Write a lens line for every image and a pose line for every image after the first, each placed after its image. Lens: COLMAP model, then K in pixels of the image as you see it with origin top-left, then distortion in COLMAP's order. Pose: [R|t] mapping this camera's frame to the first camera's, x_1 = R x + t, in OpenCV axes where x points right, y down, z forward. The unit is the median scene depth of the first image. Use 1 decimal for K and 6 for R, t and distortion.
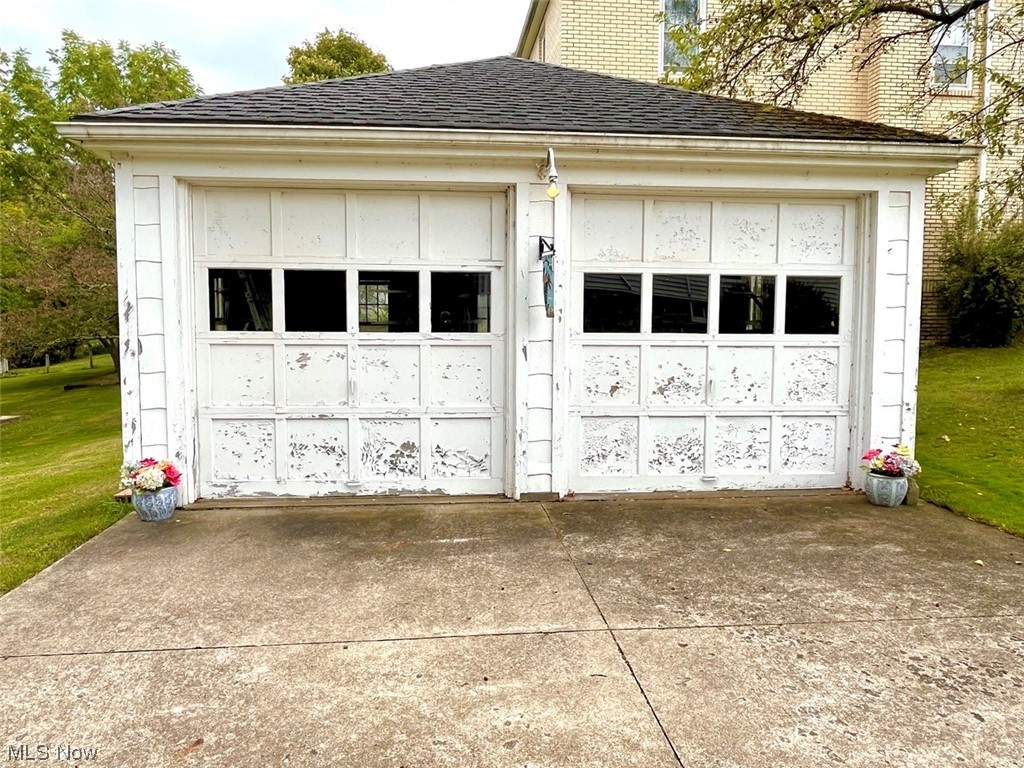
lens RADIAL K [[734.4, 0, 511.3], [0, 734.4, 382.7], [0, 0, 1]] dist [-0.002698, -0.000143]
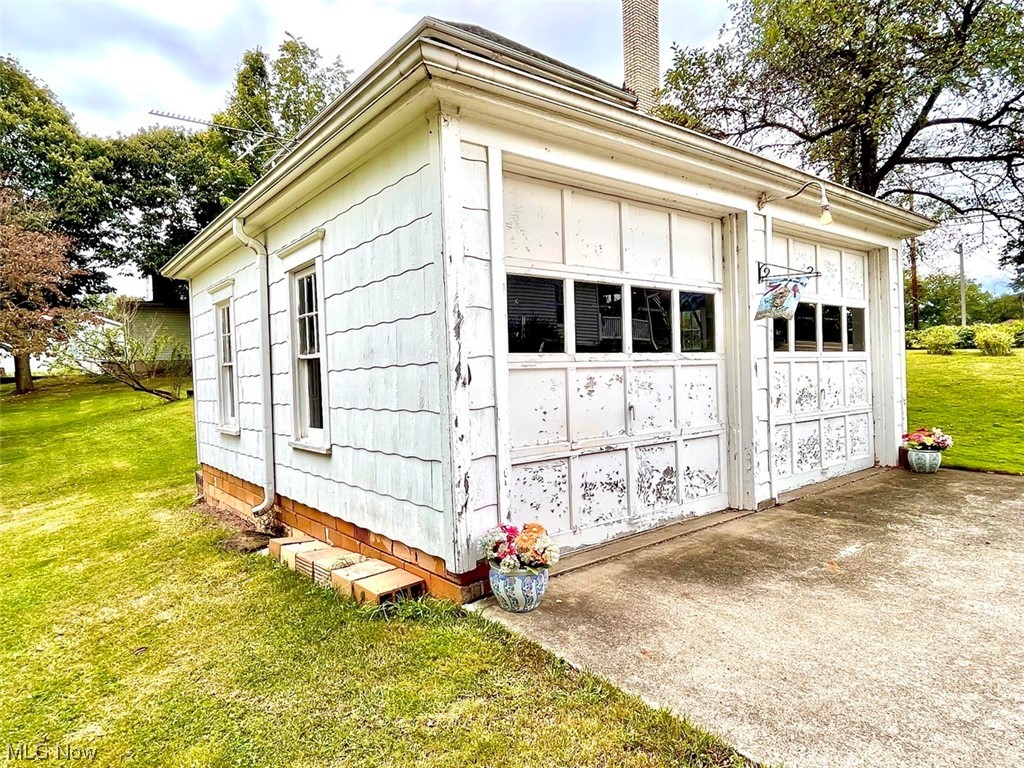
lens RADIAL K [[610.1, 0, 510.5], [0, 610.1, 384.1], [0, 0, 1]] dist [-0.002242, -0.003704]
pose [[0.845295, -0.042638, 0.532596, -0.739021], [0.079224, 0.995794, -0.046018, -0.006449], [-0.528394, 0.081093, 0.845117, 0.436048]]
